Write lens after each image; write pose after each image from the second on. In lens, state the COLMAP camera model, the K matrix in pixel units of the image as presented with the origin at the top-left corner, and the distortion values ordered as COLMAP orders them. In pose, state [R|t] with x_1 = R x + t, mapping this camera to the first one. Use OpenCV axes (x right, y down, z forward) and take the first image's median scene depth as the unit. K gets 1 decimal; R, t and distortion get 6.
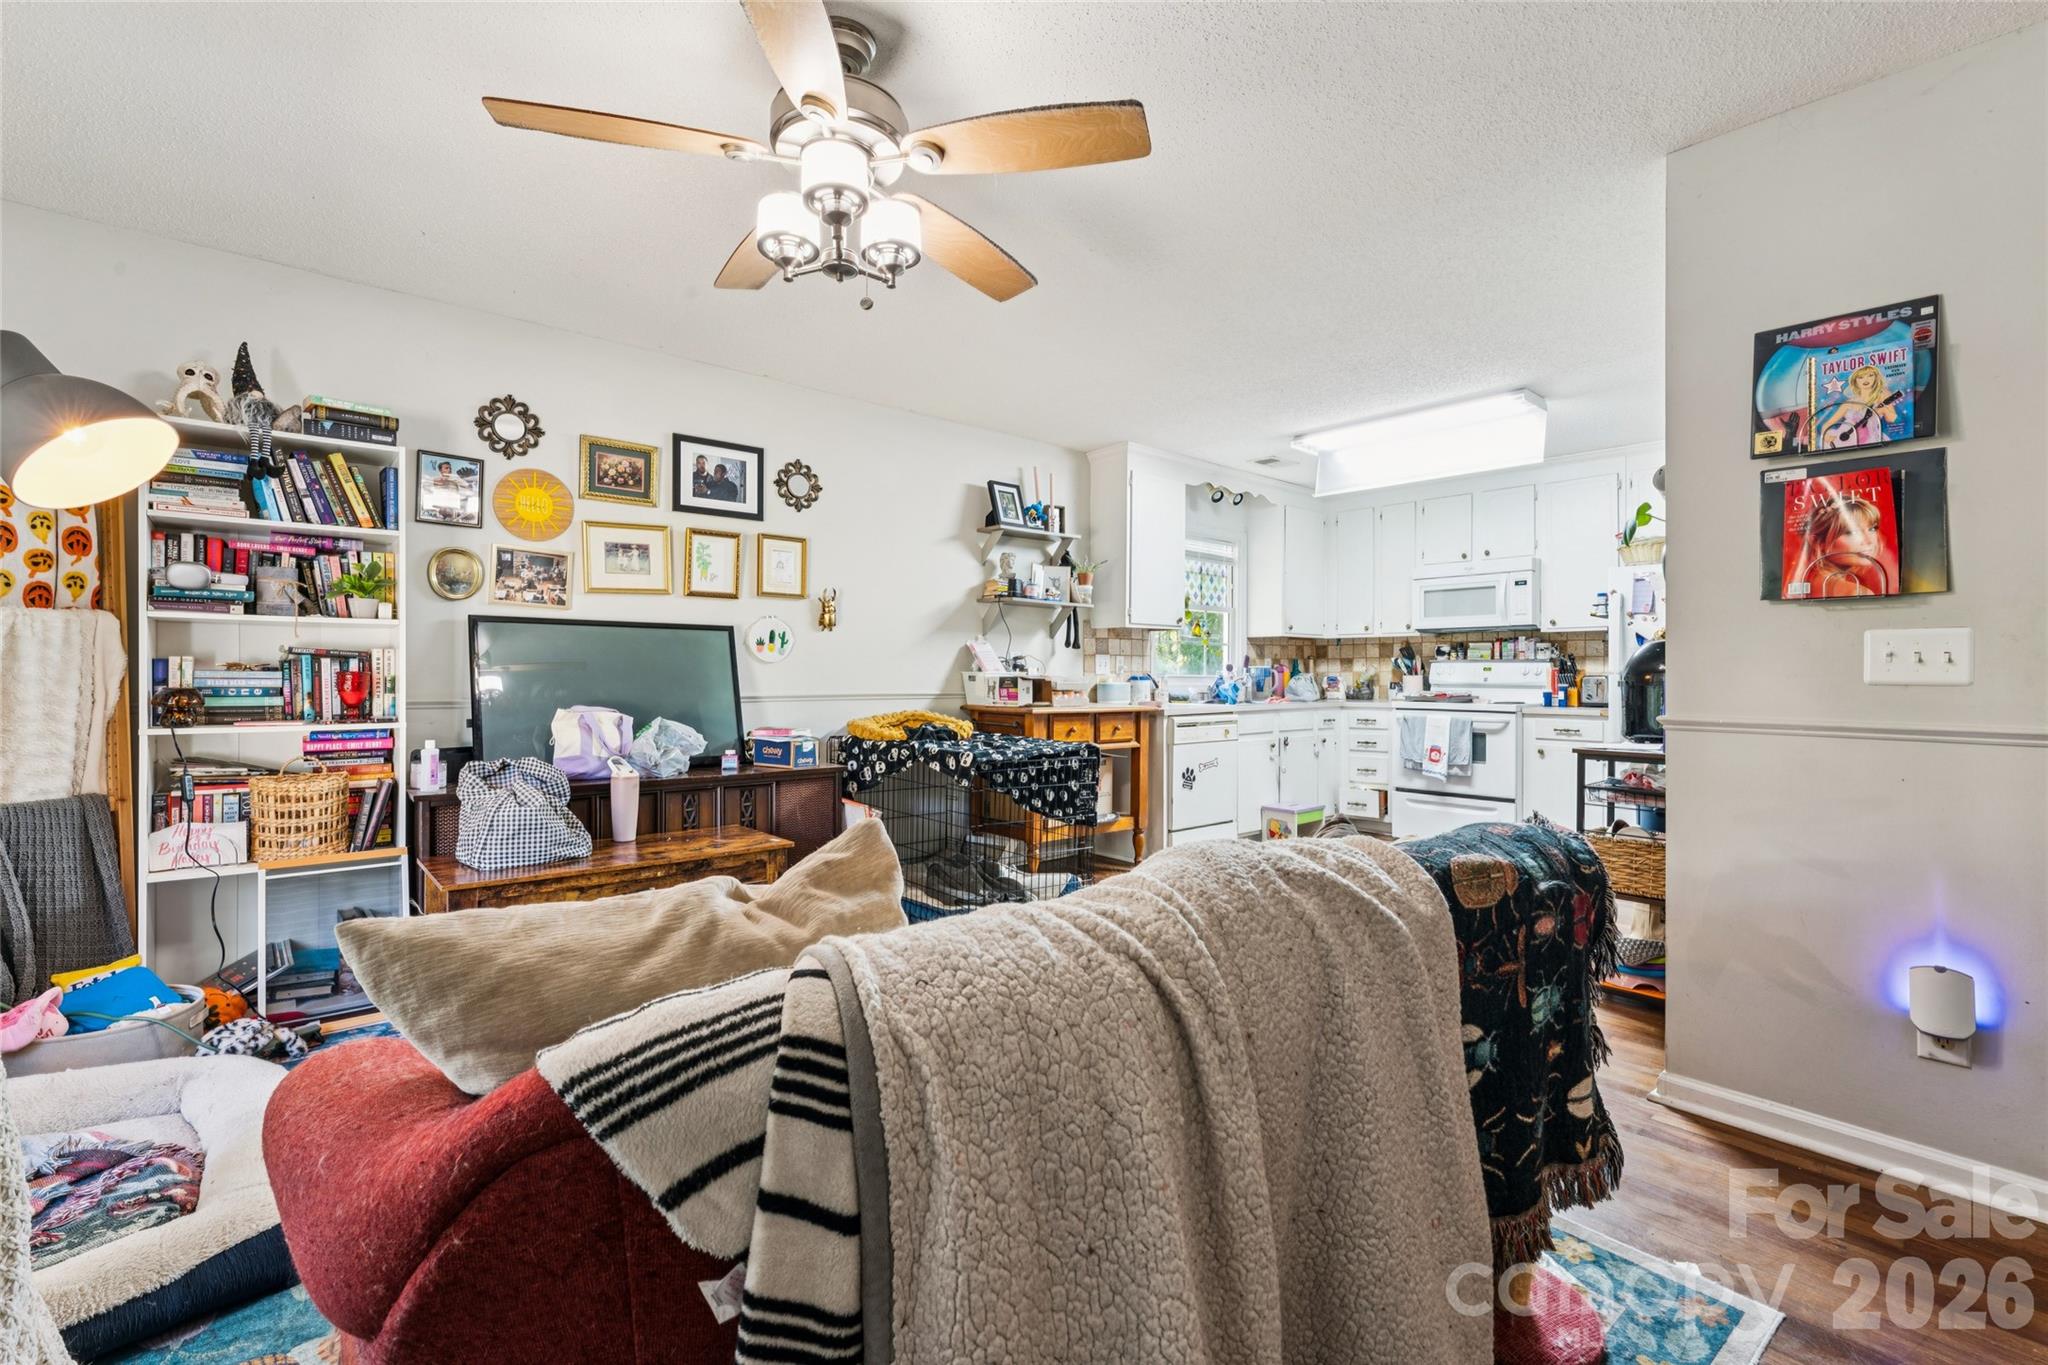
lens RADIAL K [[921.9, 0, 1027.9], [0, 921.9, 673.6], [0, 0, 1]] dist [0.000718, 0.000306]
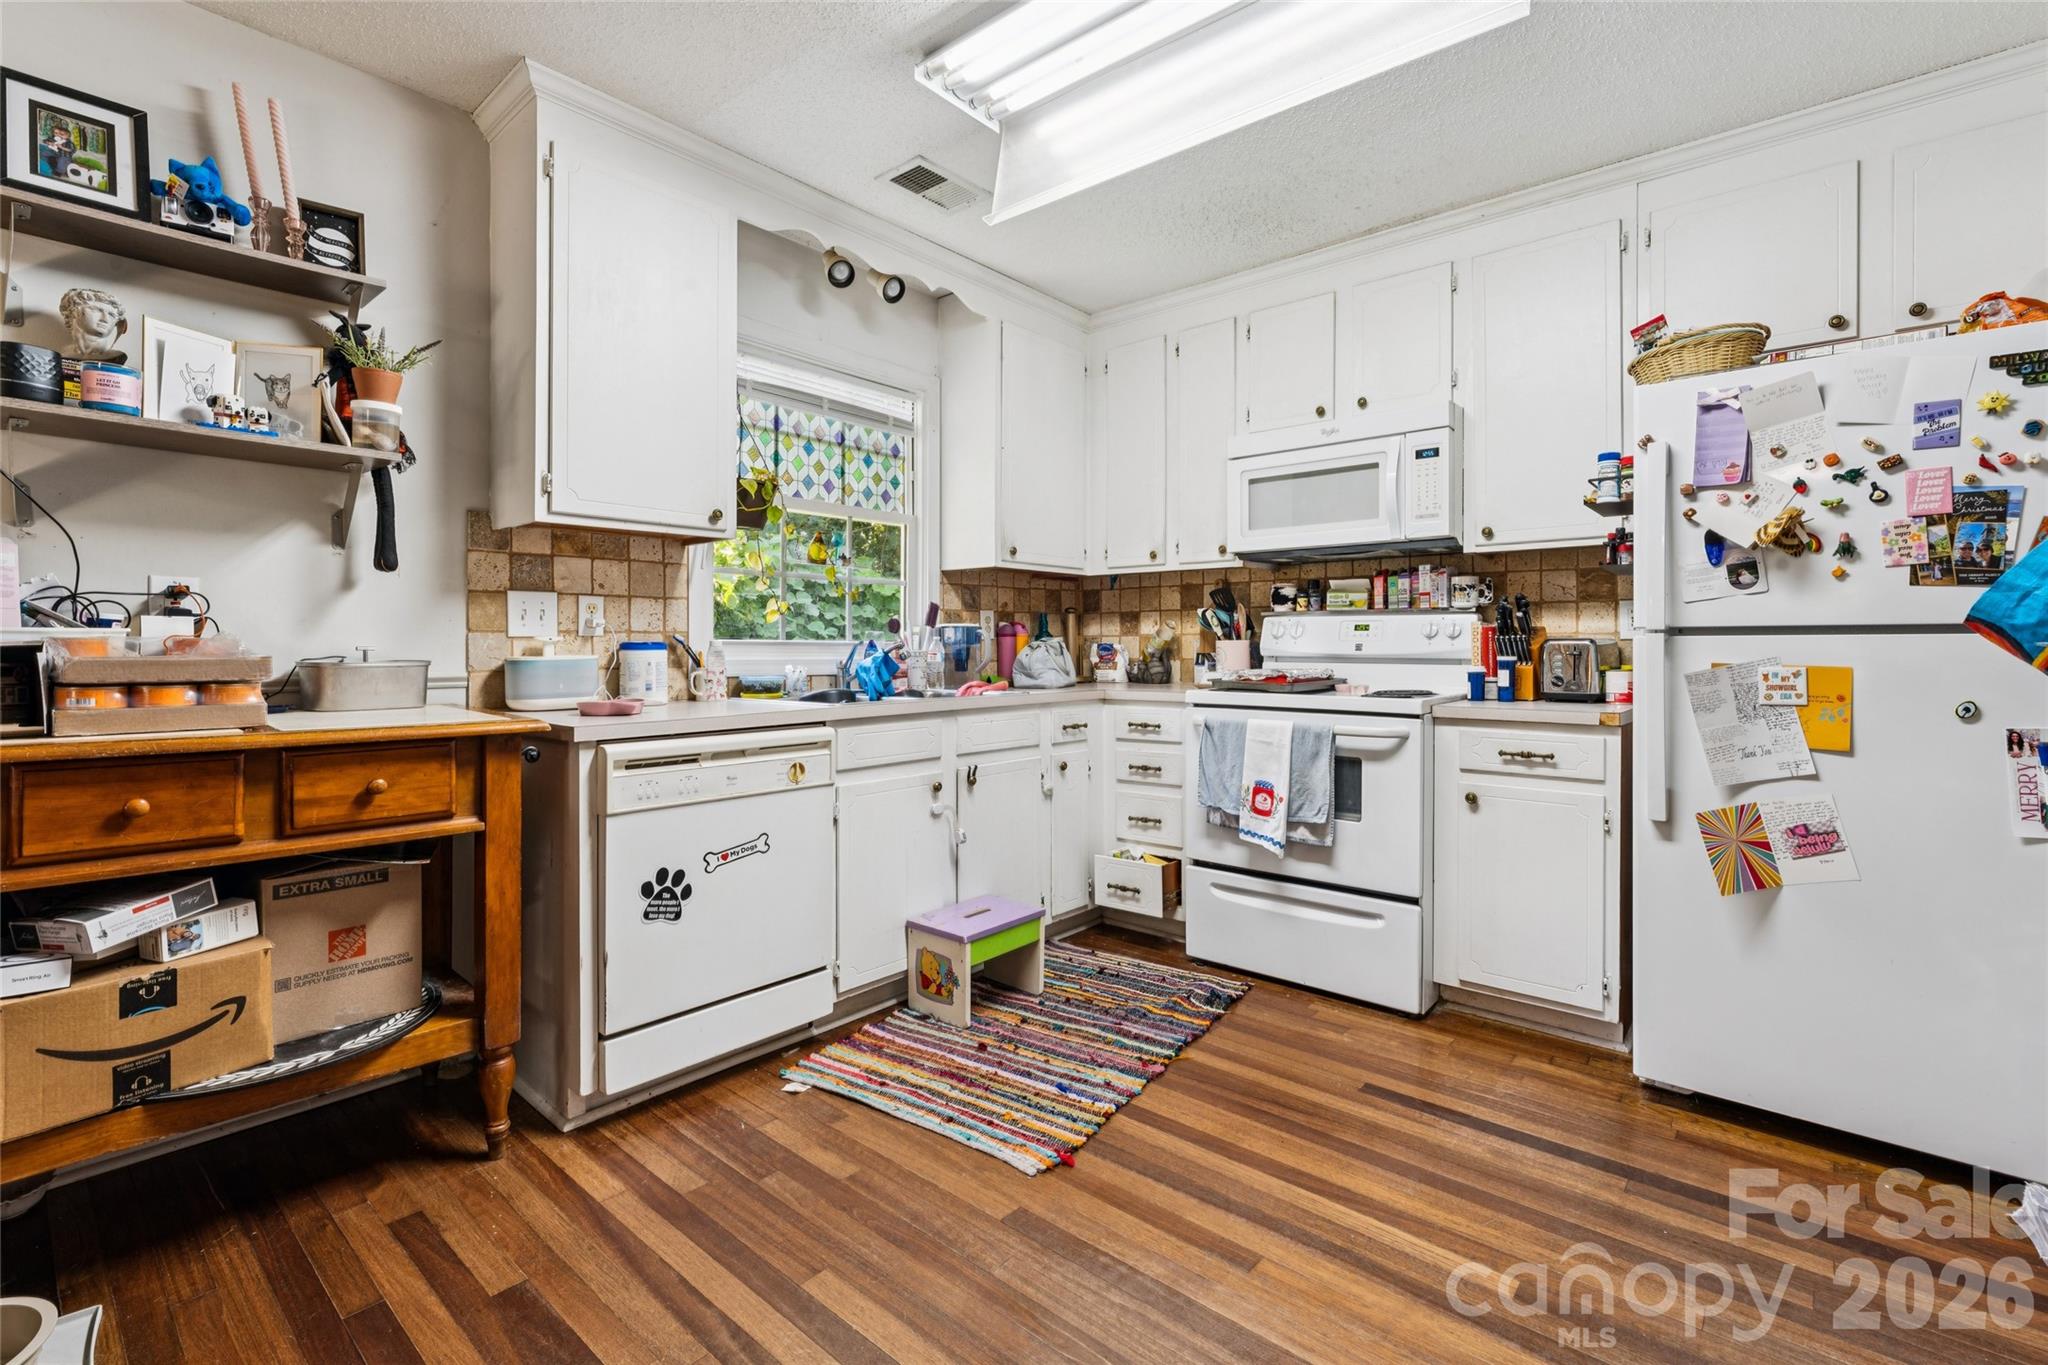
lens RADIAL K [[921.9, 0, 1031.9], [0, 921.9, 652.5], [0, 0, 1]] dist [0.000718, 0.000306]
pose [[0.991406, -0.003388, 0.130778, 0.245604], [0.002193, 0.999955, 0.009281, 0.004262], [-0.130803, -0.008914, 0.991368, 0.509179]]
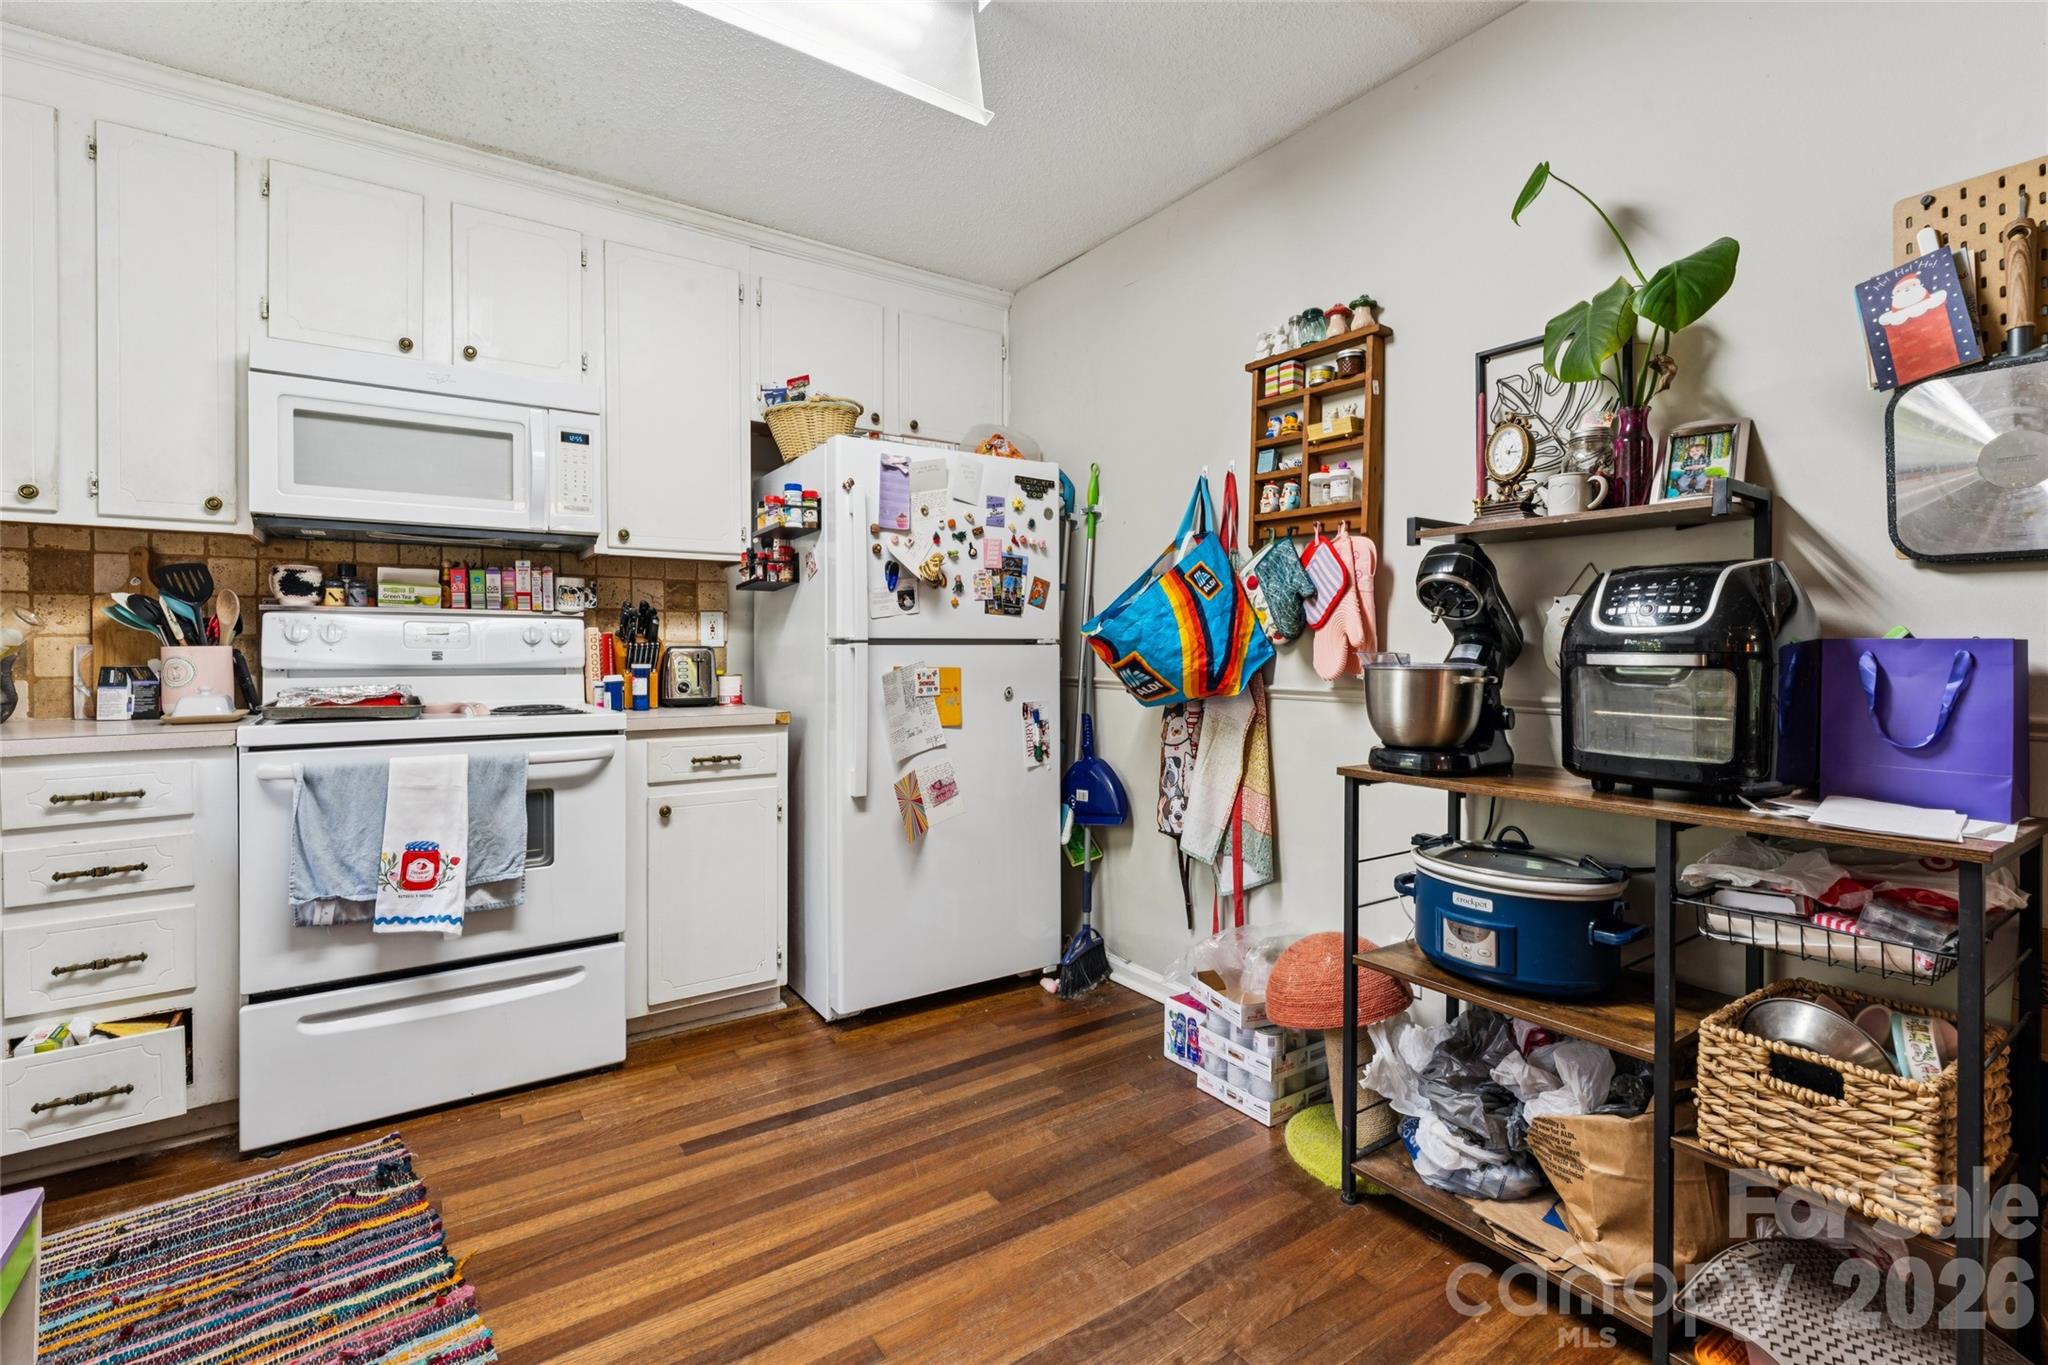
lens RADIAL K [[921.9, 0, 1030.7], [0, 921.9, 653.1], [0, 0, 1]] dist [0.000718, 0.000306]
pose [[0.114613, -0.005454, 0.993395, 0.111212], [0.000249, 0.999985, 0.005461, 0.003148], [-0.993410, -0.000379, 0.114613, 0.698672]]
